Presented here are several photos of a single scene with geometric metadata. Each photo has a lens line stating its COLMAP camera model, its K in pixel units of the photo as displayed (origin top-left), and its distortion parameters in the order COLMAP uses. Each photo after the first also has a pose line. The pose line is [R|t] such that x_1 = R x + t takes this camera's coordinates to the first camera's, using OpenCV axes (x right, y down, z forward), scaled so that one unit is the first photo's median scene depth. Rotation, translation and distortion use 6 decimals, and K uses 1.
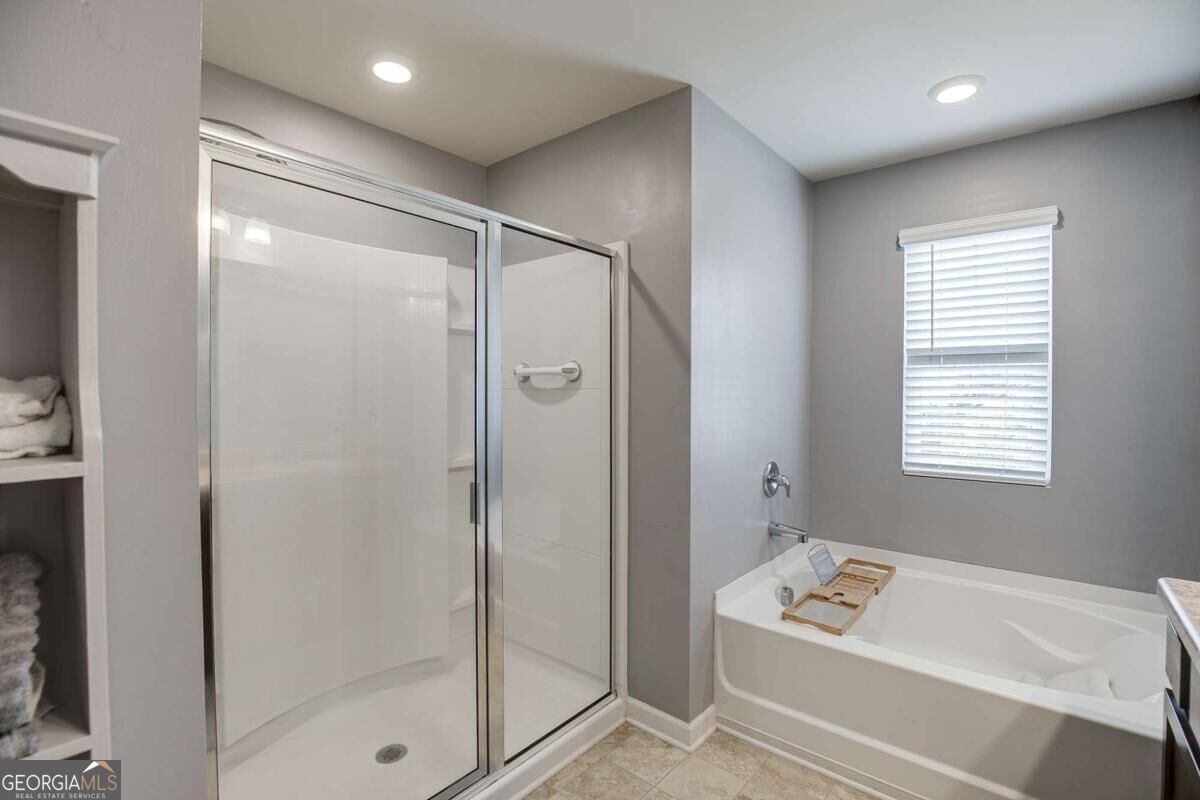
lens RADIAL K [[546.3, 0, 601.8], [0, 546.3, 395.3], [0, 0, 1]] dist [-0.032049, 0.000801]
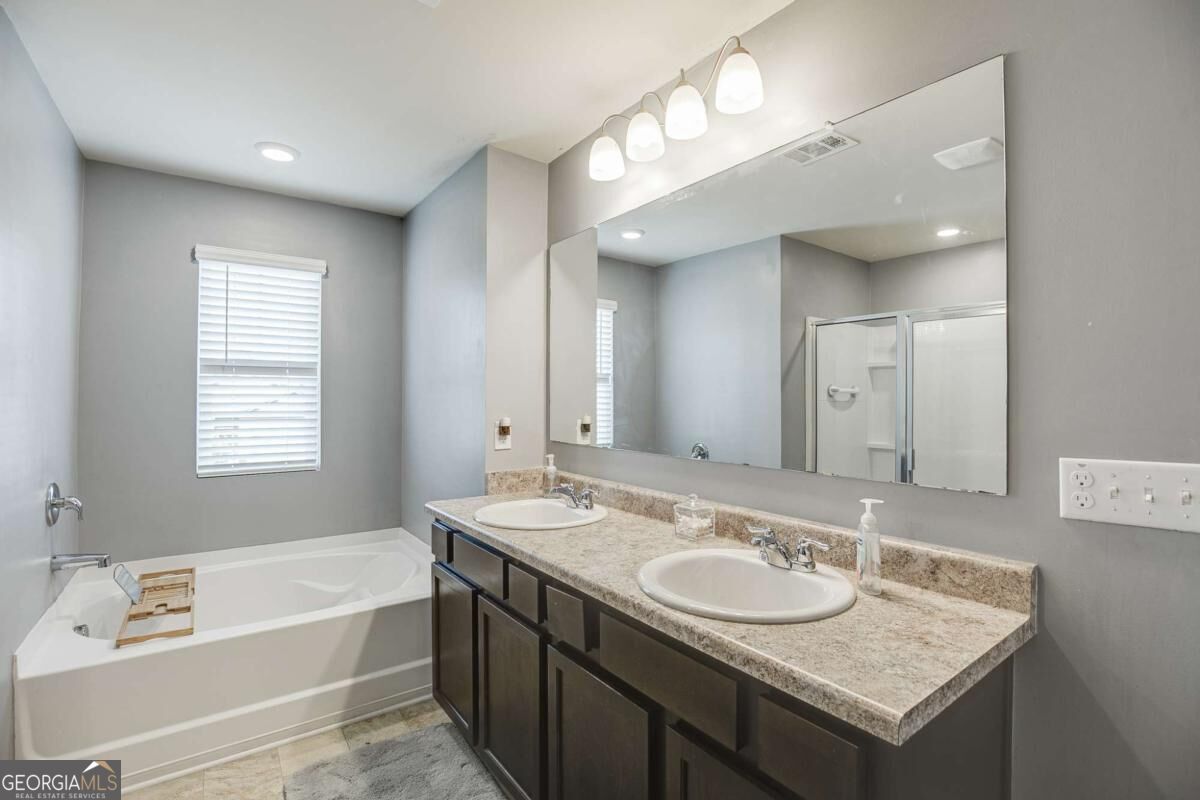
lens RADIAL K [[546.3, 0, 603.2], [0, 546.3, 397.1], [0, 0, 1]] dist [-0.032049, 0.000801]
pose [[0.238427, 0.000459, 0.971160, -0.276891], [0.009794, 0.999948, -0.002877, 0.001182], [-0.971111, 0.010197, 0.238410, -0.010745]]
